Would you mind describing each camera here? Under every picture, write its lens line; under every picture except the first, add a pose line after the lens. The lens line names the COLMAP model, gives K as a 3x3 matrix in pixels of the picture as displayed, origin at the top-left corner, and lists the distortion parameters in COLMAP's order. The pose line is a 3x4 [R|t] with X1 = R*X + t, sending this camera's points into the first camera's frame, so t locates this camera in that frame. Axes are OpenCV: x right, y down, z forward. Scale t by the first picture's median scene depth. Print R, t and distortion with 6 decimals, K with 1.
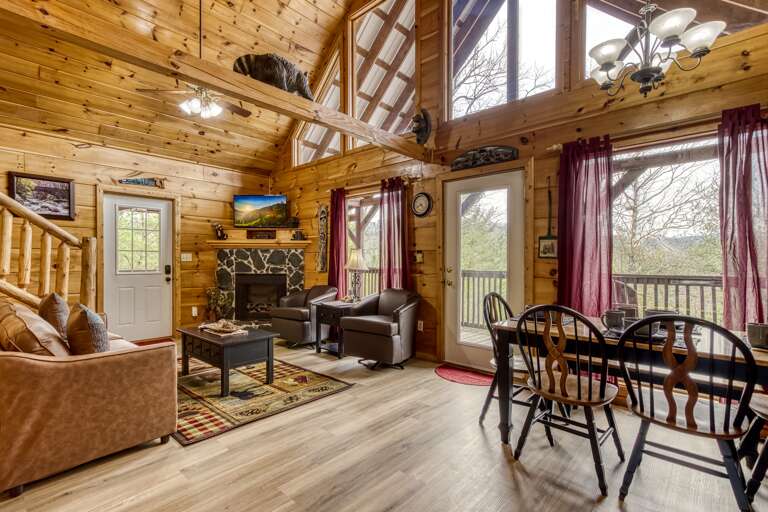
lens RADIAL K [[369.3, 0, 384.0], [0, 369.3, 256.0], [0, 0, 1]] dist [-0.001686, -0.000147]
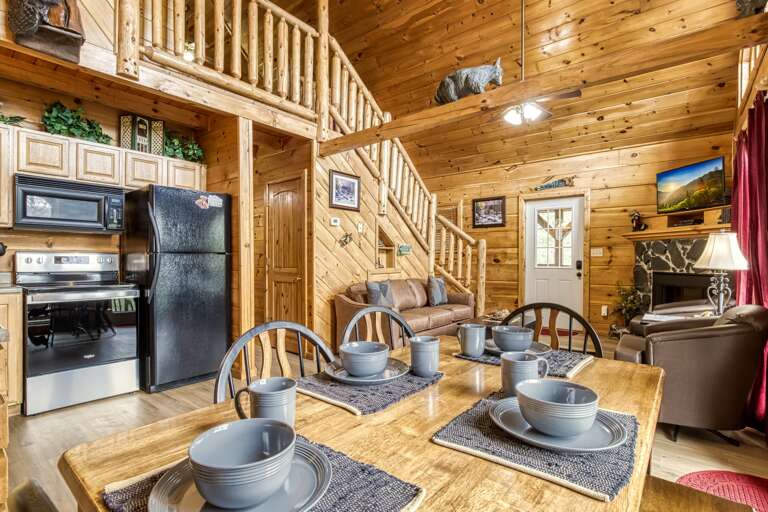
lens RADIAL K [[369.3, 0, 384.0], [0, 369.3, 256.0], [0, 0, 1]] dist [-0.001686, -0.000147]
pose [[0.059702, -0.006610, -0.998194, 0.378103], [0.013456, 0.999893, -0.005817, 0.010478], [0.998126, -0.013084, 0.059785, 0.382469]]
